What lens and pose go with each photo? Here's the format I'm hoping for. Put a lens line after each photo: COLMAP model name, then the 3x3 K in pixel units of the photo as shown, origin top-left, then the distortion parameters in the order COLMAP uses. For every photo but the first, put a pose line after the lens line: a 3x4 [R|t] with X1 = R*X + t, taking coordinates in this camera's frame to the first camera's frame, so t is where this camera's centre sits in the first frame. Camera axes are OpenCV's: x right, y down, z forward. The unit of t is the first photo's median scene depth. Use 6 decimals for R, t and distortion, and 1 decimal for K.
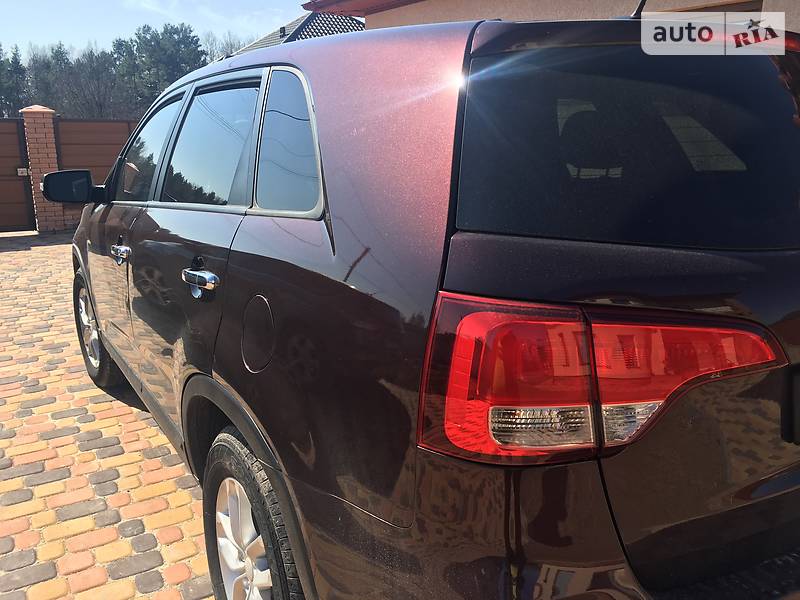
lens RADIAL K [[678.5, 0, 400.0], [0, 678.5, 300.0], [0, 0, 1]] dist [0.130653, -0.234335]
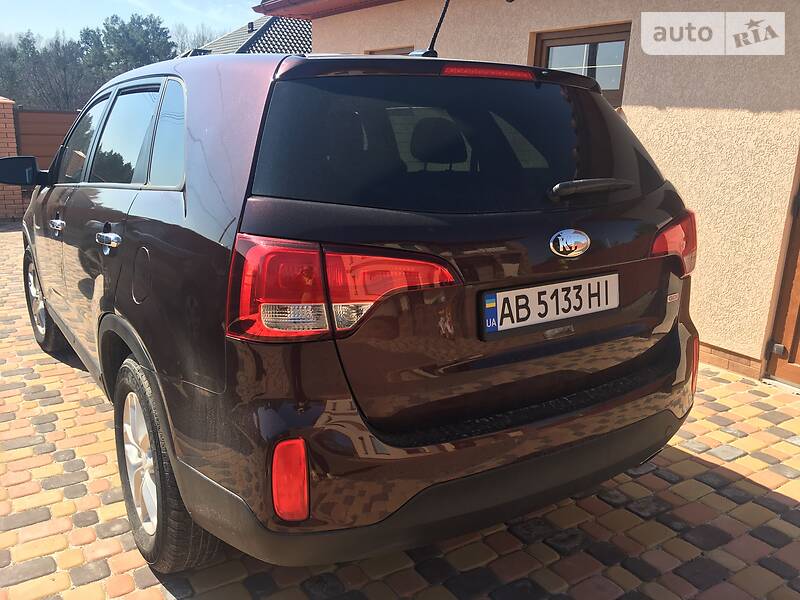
lens RADIAL K [[672.8, 0, 400.0], [0, 672.8, 300.0], [0, 0, 1]] dist [0.106084, -0.188471]
pose [[0.998809, 0.011069, 0.047519, 0.135218], [-0.011341, 0.999921, 0.005462, 0.047699], [-0.047455, -0.005995, 0.998855, -0.211995]]
